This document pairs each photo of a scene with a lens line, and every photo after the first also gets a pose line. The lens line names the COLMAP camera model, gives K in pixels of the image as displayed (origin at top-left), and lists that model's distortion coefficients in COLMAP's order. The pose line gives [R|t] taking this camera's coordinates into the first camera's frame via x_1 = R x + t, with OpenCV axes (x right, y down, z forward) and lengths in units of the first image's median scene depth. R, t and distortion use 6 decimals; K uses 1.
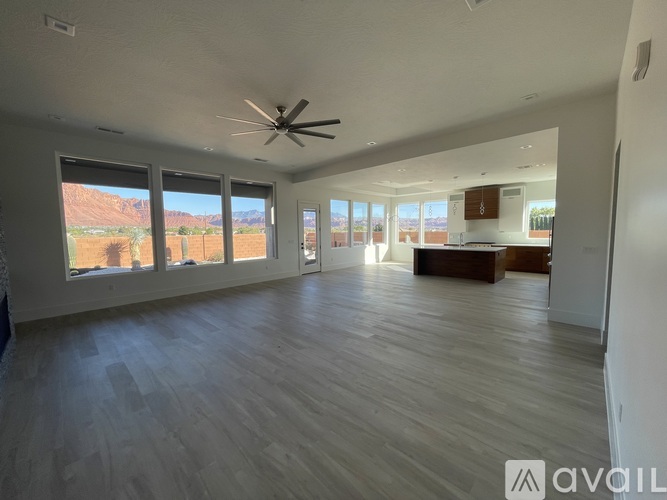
lens RADIAL K [[269.0, 0, 334.4], [0, 269.0, 250.0], [0, 0, 1]] dist [0.001483, -0.000002]
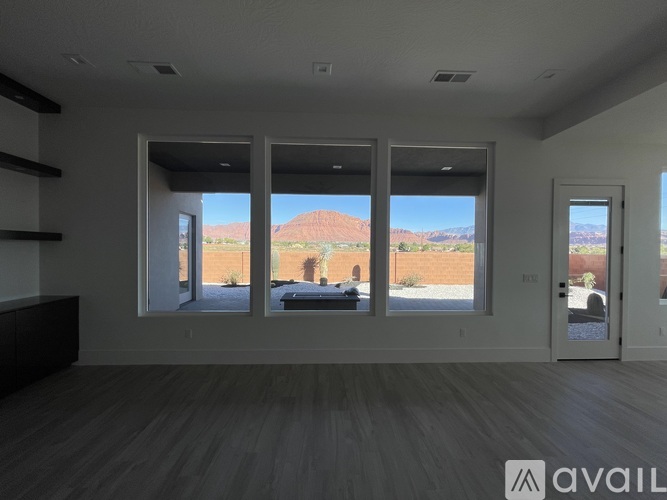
lens RADIAL K [[269.0, 0, 333.0], [0, 269.0, 250.2], [0, 0, 1]] dist [0.001483, -0.000002]
pose [[0.716012, 0.028492, -0.697506, -0.075163], [-0.070451, 0.997015, -0.031594, -0.033414], [0.694524, 0.071762, 0.715882, 0.409736]]
